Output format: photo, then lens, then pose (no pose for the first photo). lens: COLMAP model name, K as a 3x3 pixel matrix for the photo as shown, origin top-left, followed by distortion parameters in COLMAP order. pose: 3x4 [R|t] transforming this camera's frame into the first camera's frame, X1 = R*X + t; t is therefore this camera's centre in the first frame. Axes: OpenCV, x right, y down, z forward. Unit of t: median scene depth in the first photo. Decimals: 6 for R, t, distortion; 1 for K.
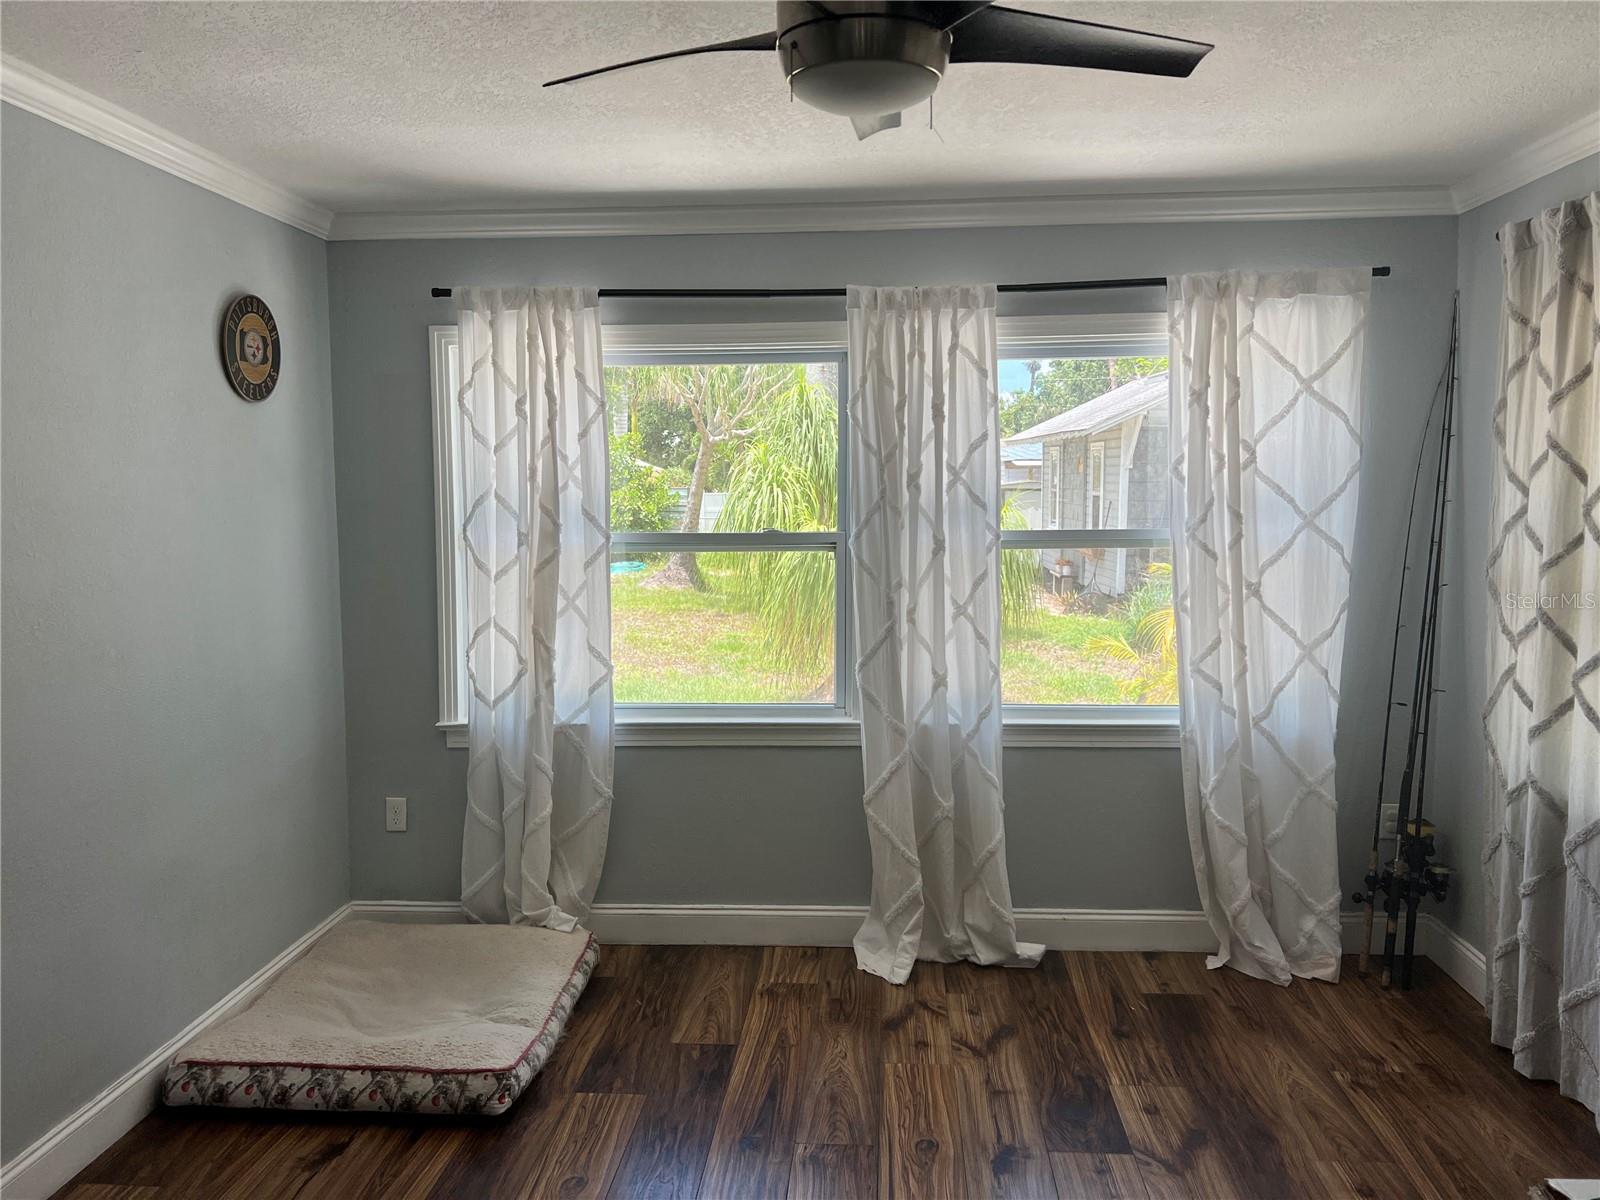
lens RADIAL K [[1221.2, 0, 803.1], [0, 1221.2, 599.5], [0, 0, 1]] dist [0.046650, -0.021609]
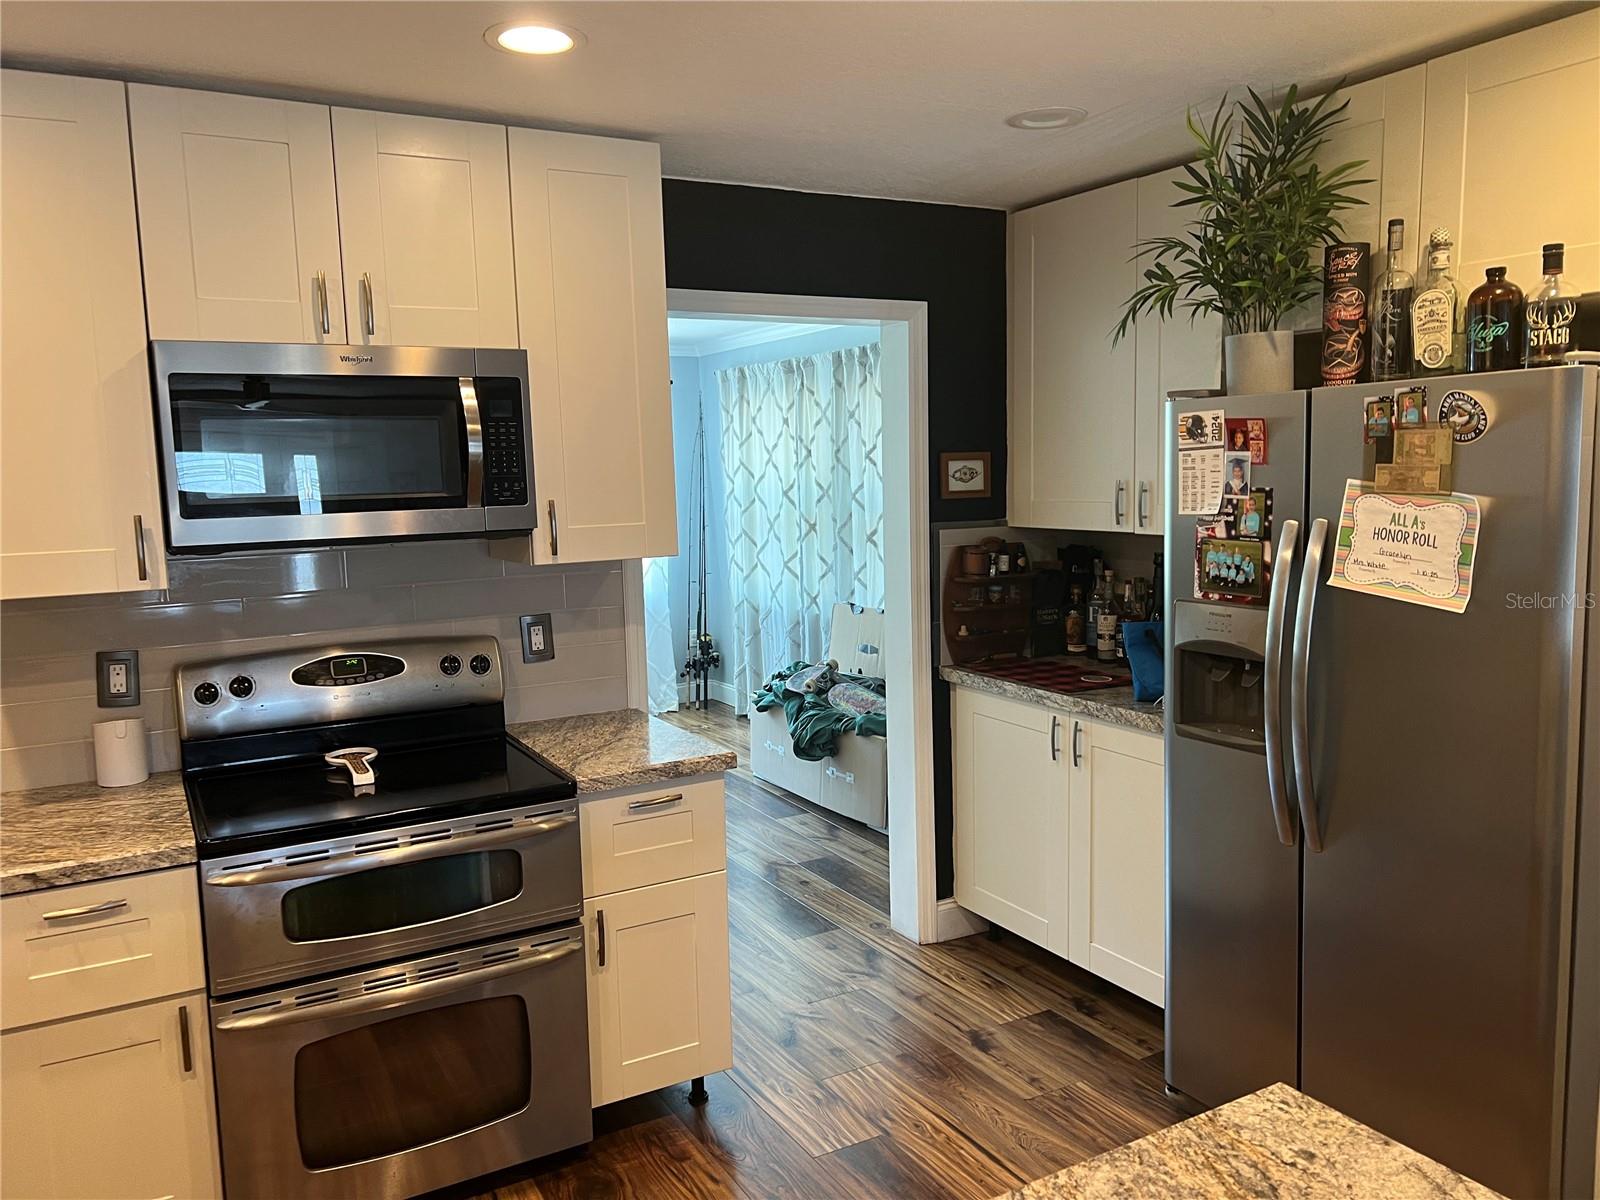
lens RADIAL K [[1221.2, 0, 801.2], [0, 1221.2, 603.1], [0, 0, 1]] dist [0.046650, -0.021609]
pose [[0.840137, -0.076882, 0.536898, -0.546964], [0.079029, 0.996690, 0.019057, 0.102023], [-0.536586, 0.026420, 0.843432, -0.972273]]
